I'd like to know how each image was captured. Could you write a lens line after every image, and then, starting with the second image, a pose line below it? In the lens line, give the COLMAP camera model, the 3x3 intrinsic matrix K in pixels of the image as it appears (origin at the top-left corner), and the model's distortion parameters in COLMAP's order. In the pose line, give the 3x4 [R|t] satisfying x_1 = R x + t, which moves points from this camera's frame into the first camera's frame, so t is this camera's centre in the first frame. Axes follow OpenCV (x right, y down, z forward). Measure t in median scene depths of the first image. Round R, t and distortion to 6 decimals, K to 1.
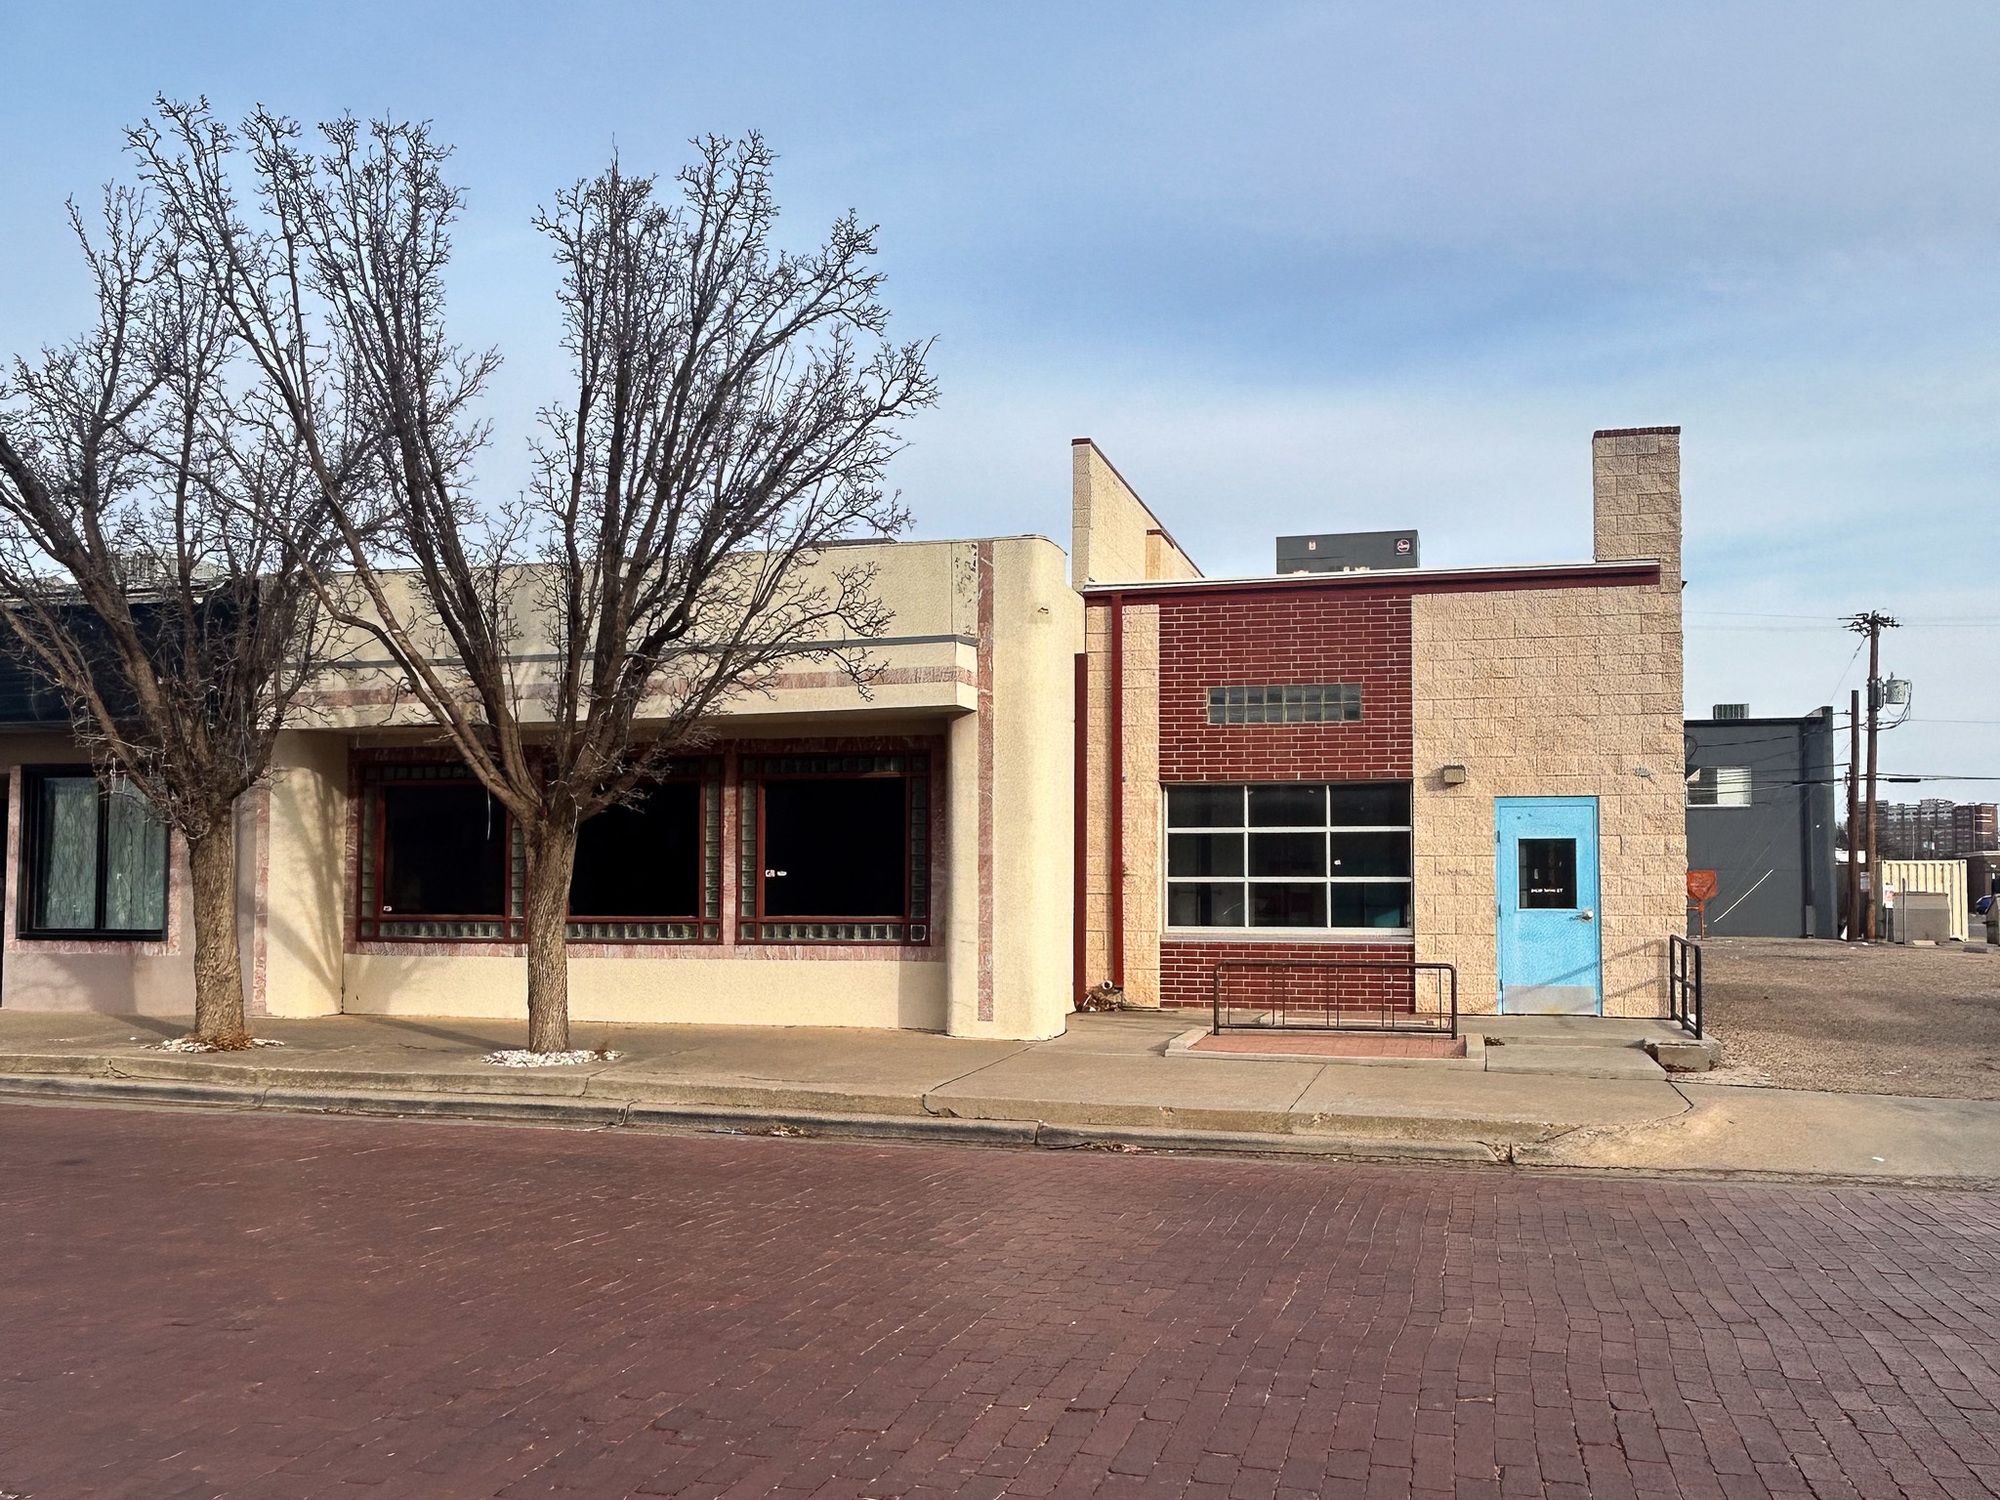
lens RADIAL K [[1669.7, 0, 1001.9], [0, 1669.7, 815.9], [0, 0, 1]] dist [0.008657, 0.001945]
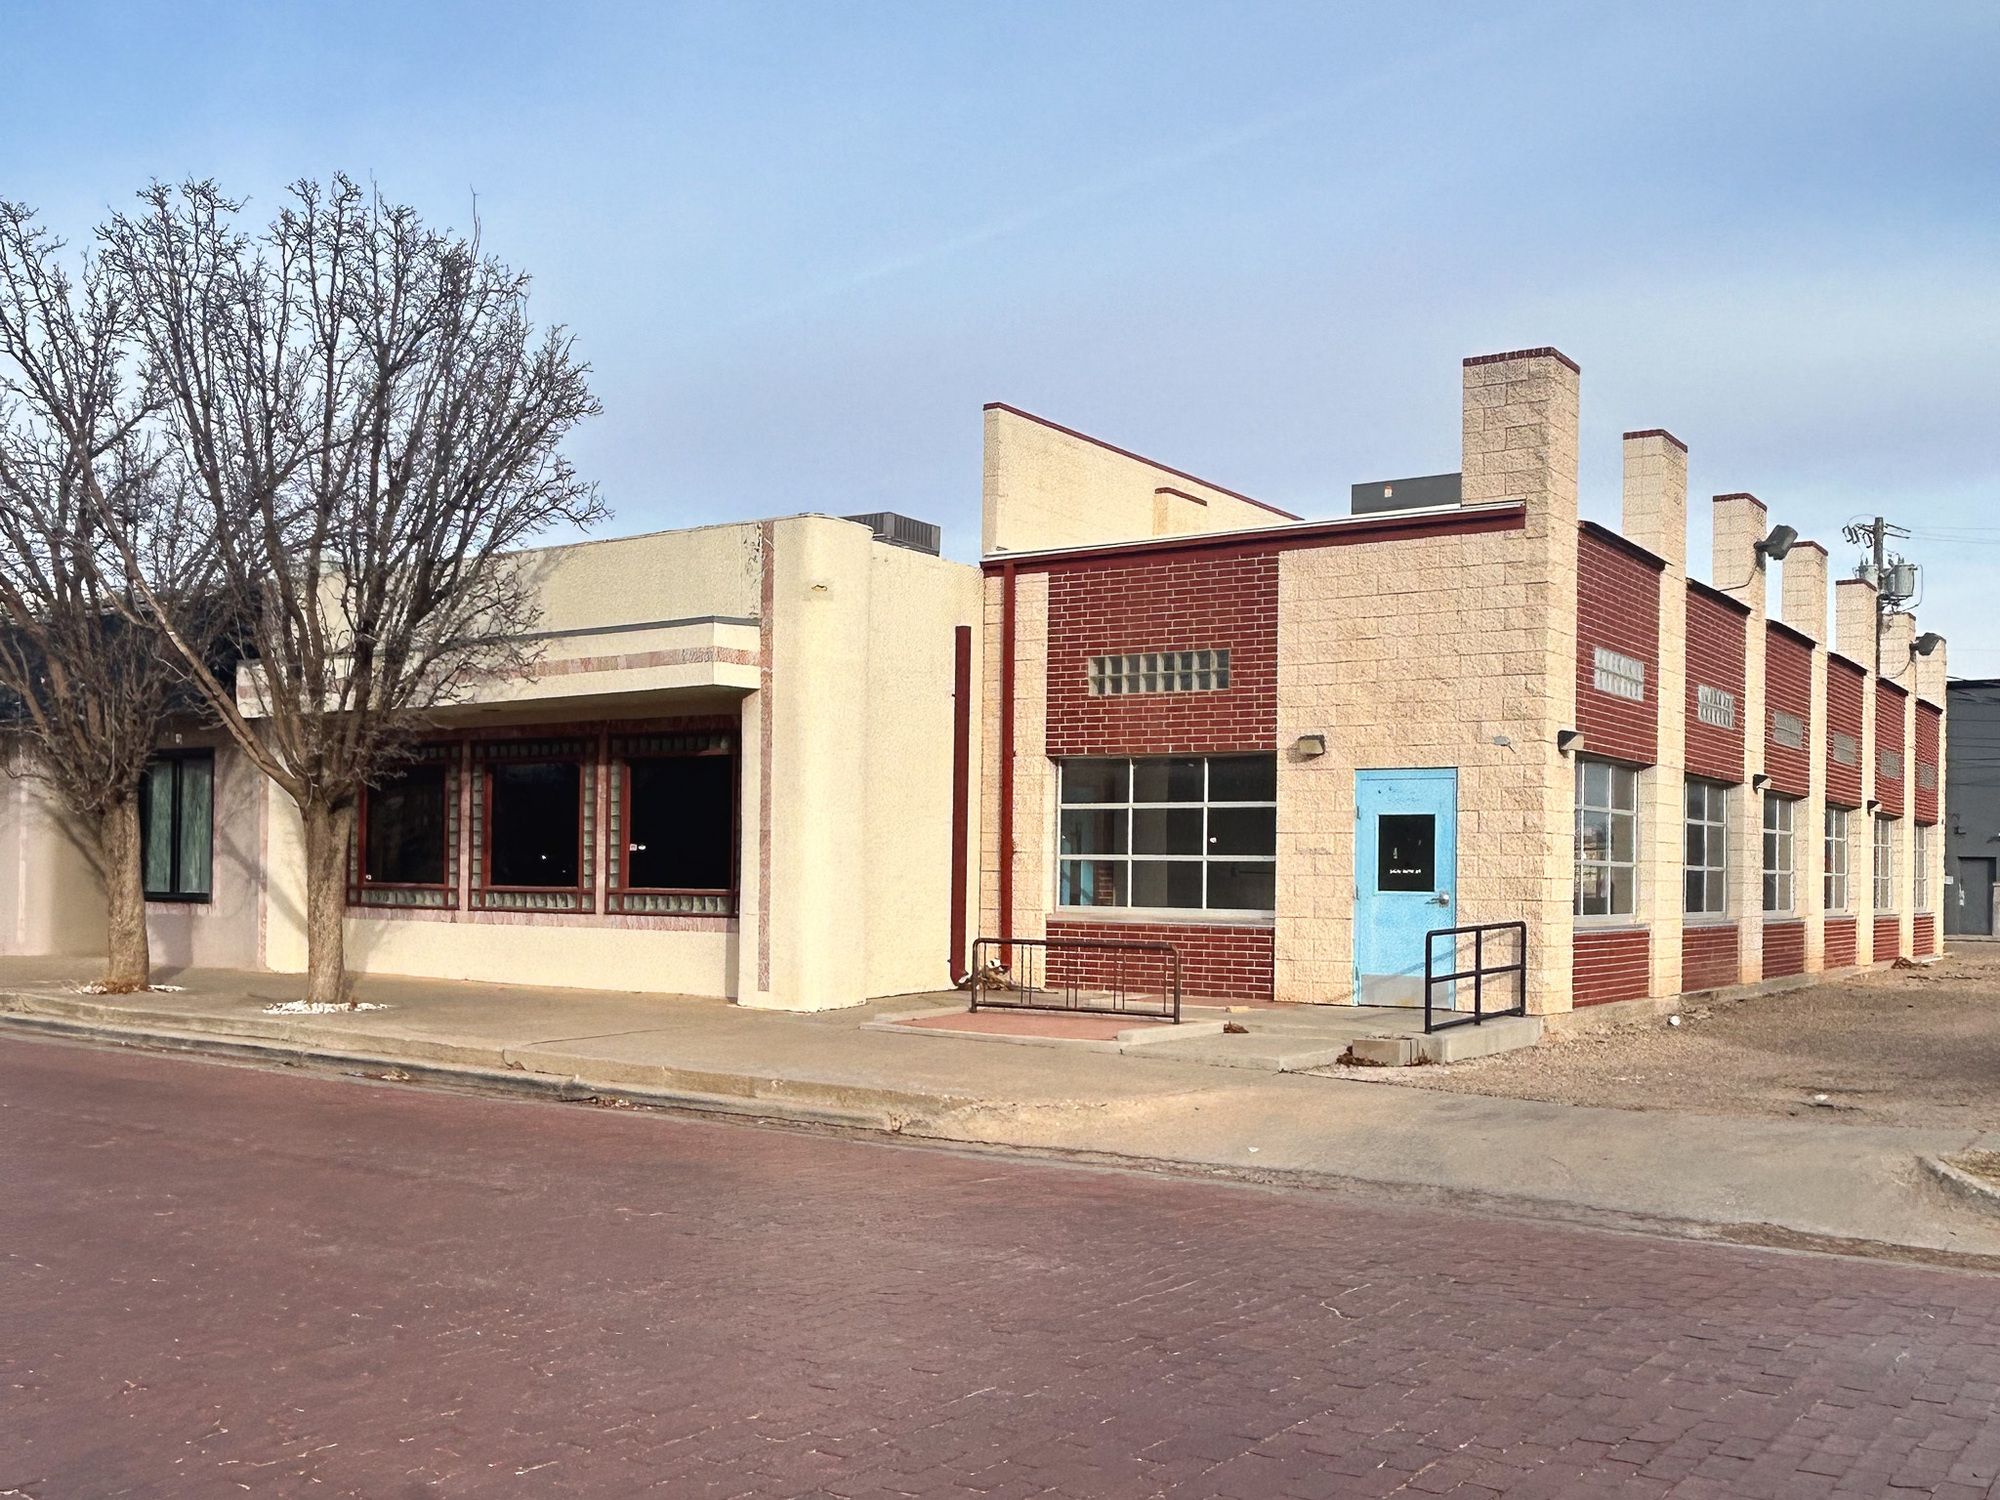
lens RADIAL K [[1823.2, 0, 1025.8], [0, 1823.2, 854.9], [0, 0, 1]] dist [0.013431, -0.005743]
pose [[0.948336, 0.007671, -0.317176, 0.436829], [0.002942, 0.999452, 0.032967, 0.002131], [0.317255, -0.032196, 0.947793, -0.009009]]
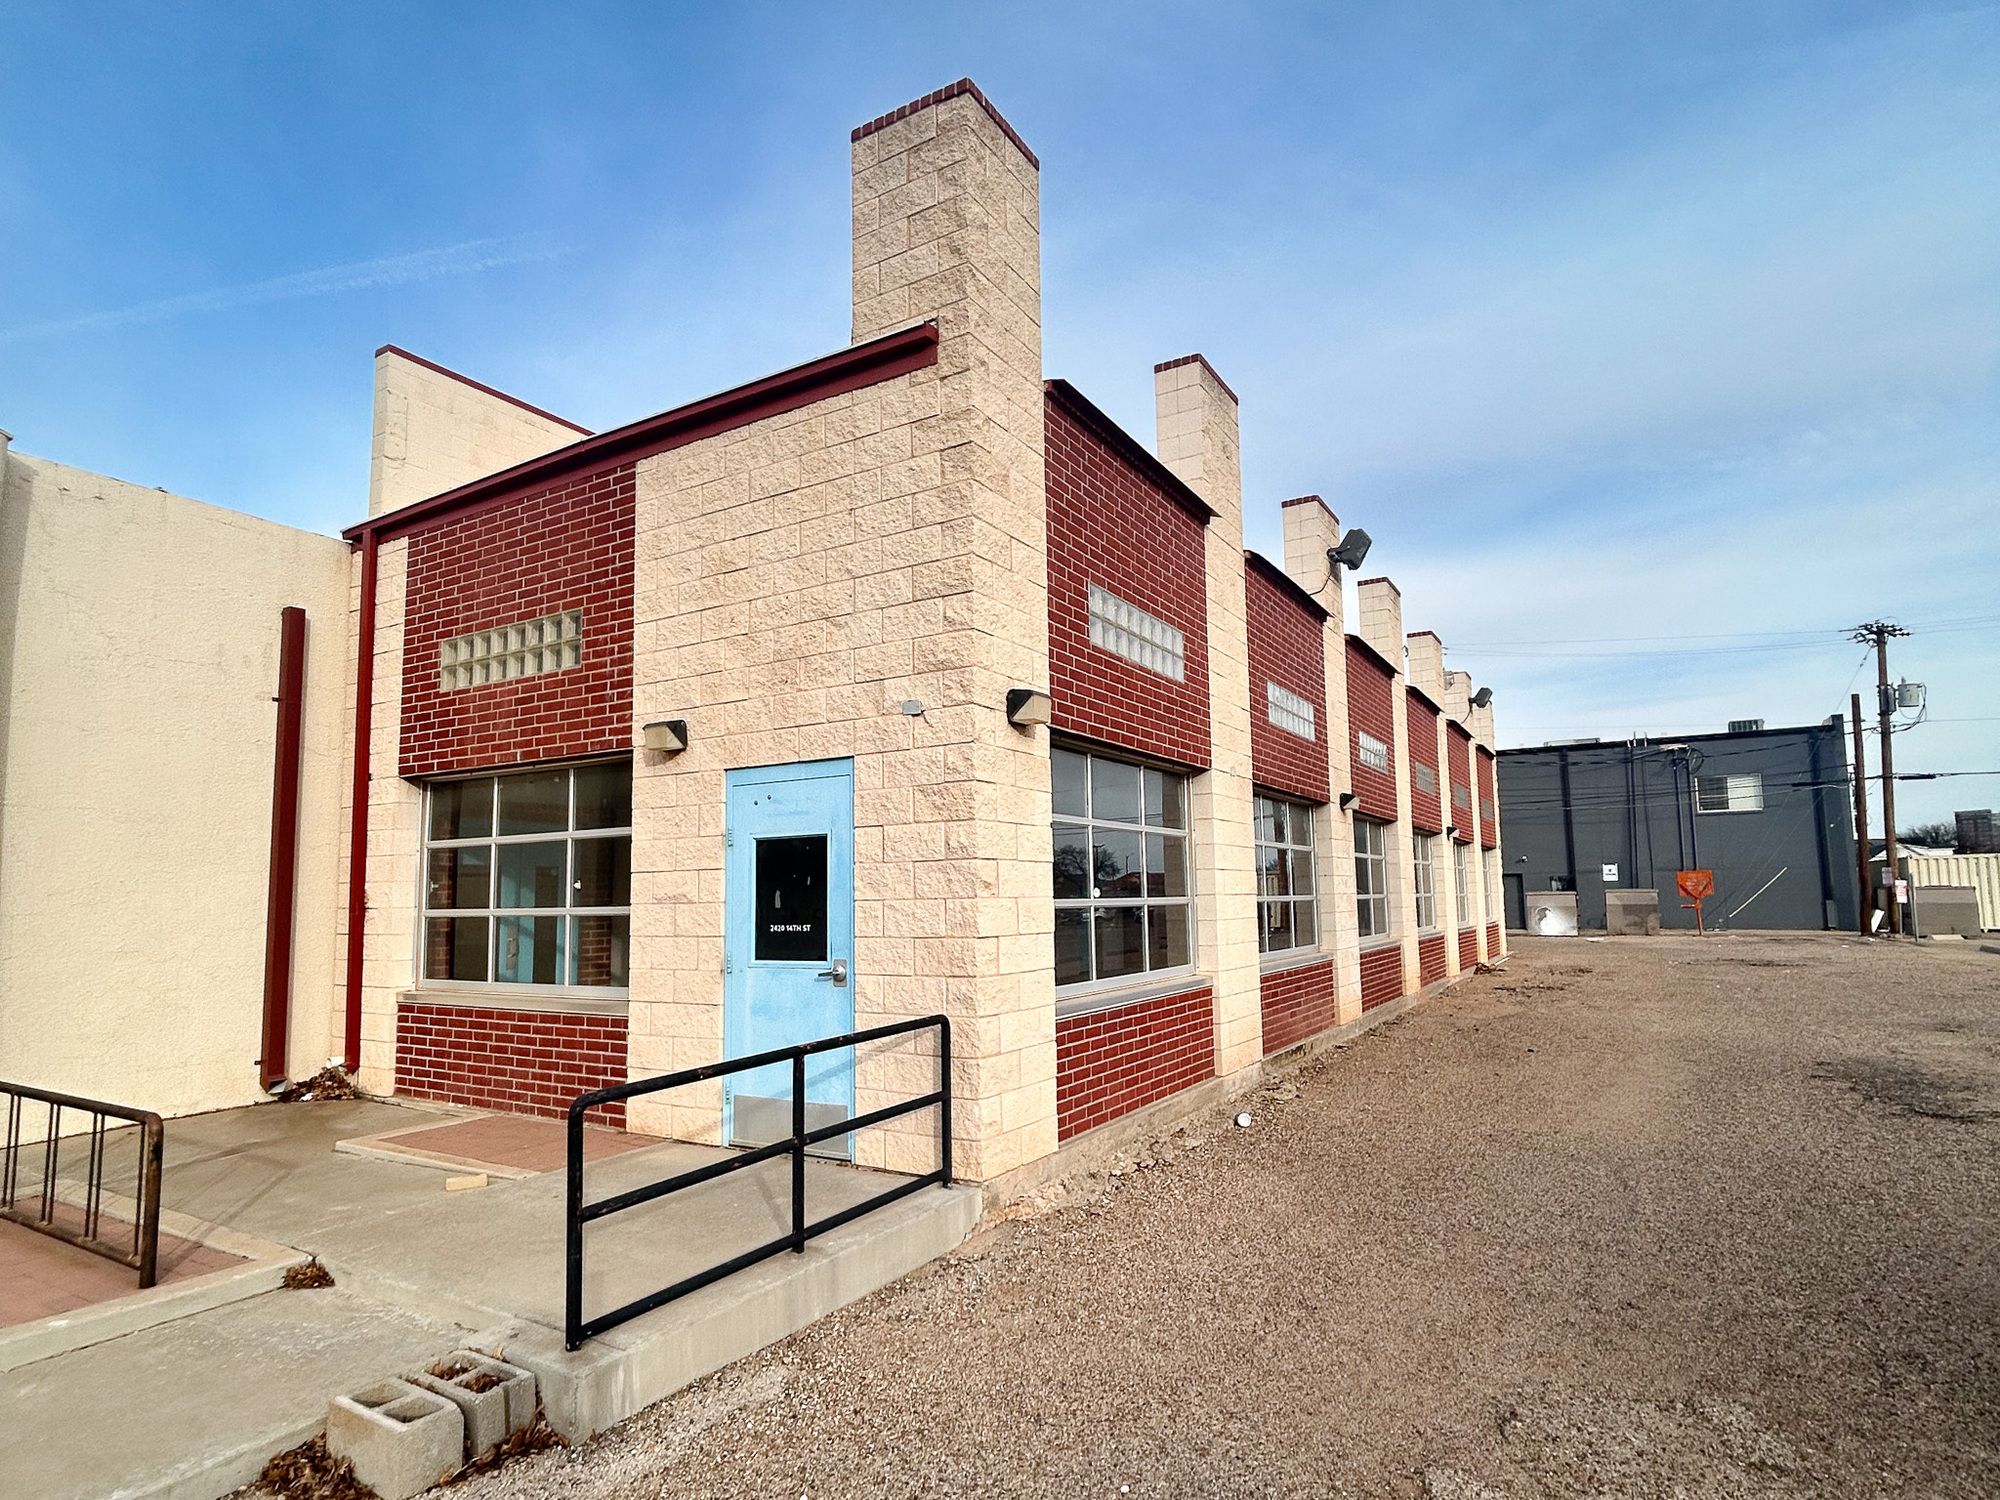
lens RADIAL K [[1050.7, 0, 1001.6], [0, 1050.7, 799.9], [0, 0, 1]] dist [0.000352, 0.000749]
pose [[0.963612, -0.043009, -0.263822, 0.482468], [0.031068, 0.998302, -0.049270, 0.020456], [0.265494, 0.039280, 0.963312, 0.660084]]
